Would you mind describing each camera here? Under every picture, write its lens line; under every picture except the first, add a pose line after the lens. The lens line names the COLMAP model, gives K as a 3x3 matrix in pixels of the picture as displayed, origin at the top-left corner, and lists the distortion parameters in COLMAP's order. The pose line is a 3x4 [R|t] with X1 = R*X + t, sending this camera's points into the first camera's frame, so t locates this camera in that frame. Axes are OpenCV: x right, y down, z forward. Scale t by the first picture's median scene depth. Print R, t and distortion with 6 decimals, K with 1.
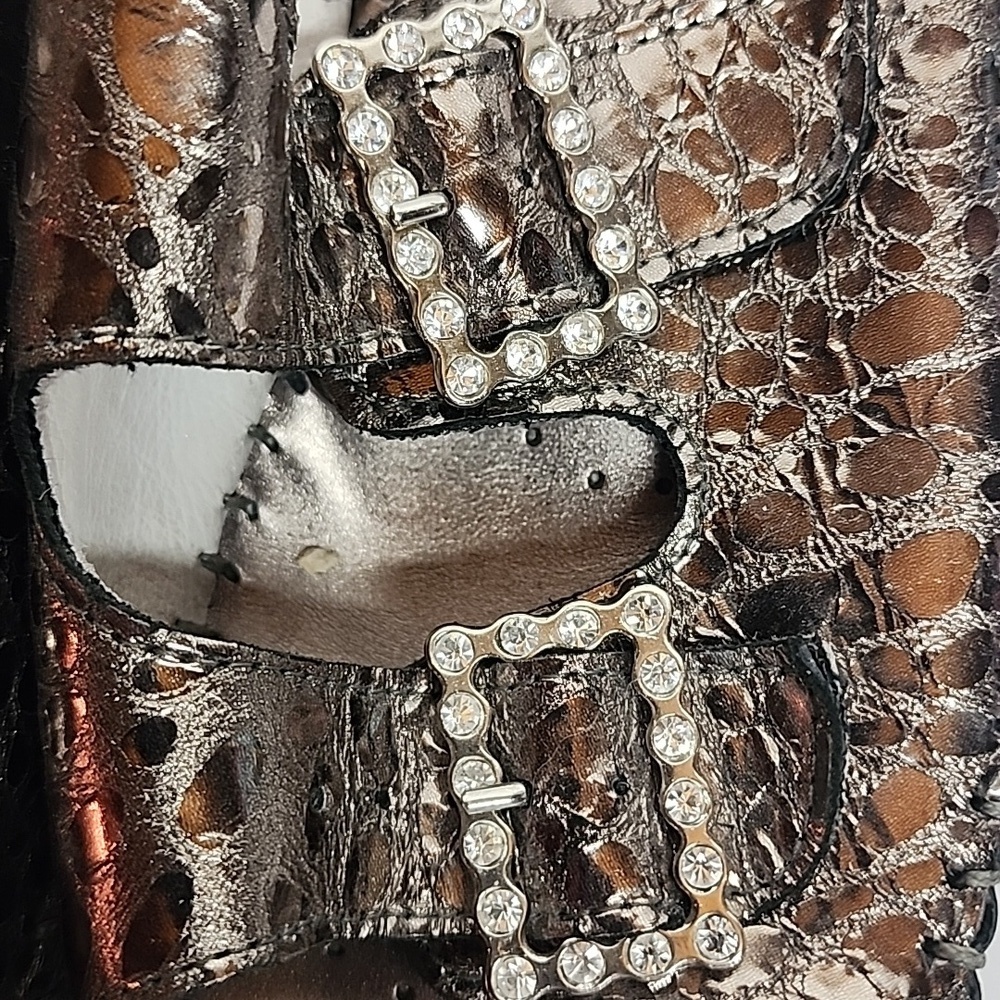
lens RADIAL K [[884.4, 0, 500.0], [0, 884.4, 500.0], [0, 0, 1]] dist [-0.093925, -0.000566]
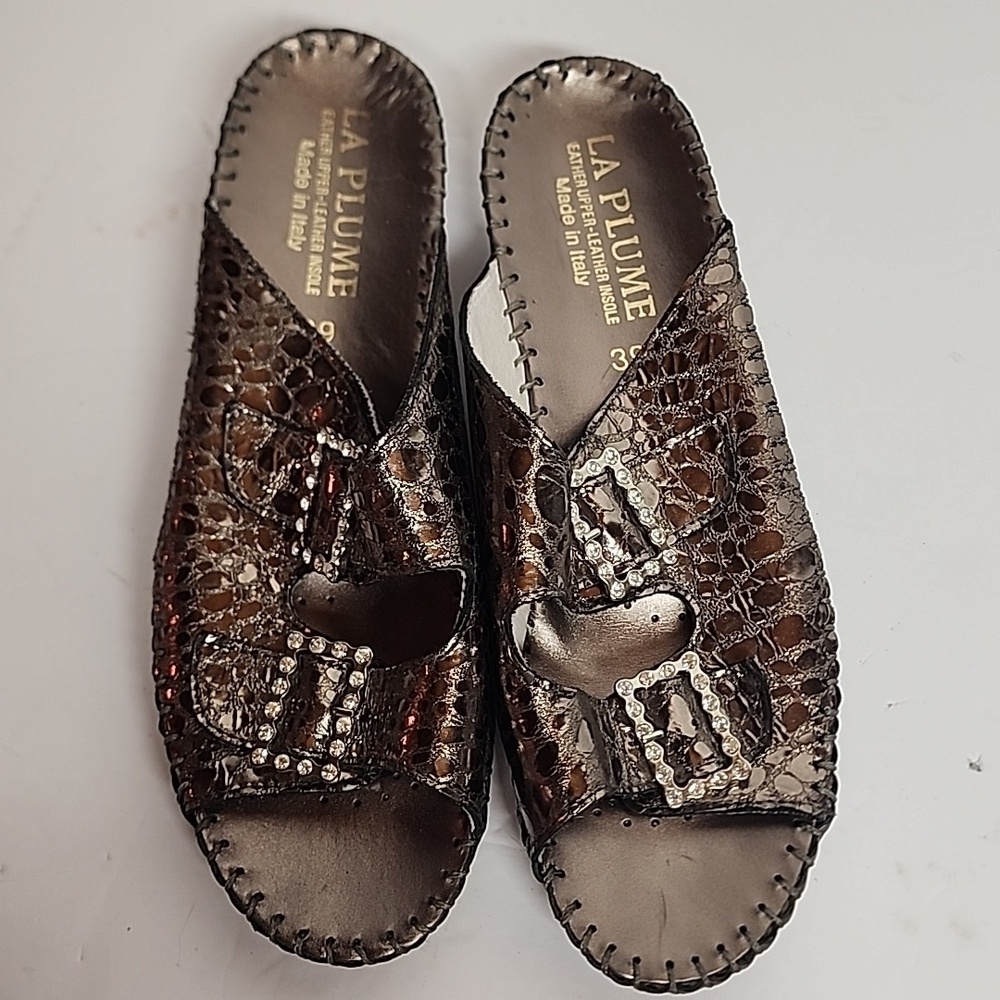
lens RADIAL K [[1006.5, 0, 500.0], [0, 1006.5, 500.0], [0, 0, 1]] dist [0.002742, 0.001112]
pose [[0.983512, -0.143864, 0.109581, -0.691630], [0.159858, 0.974923, -0.154821, 0.024365], [-0.084560, 0.169786, 0.981846, -2.122471]]
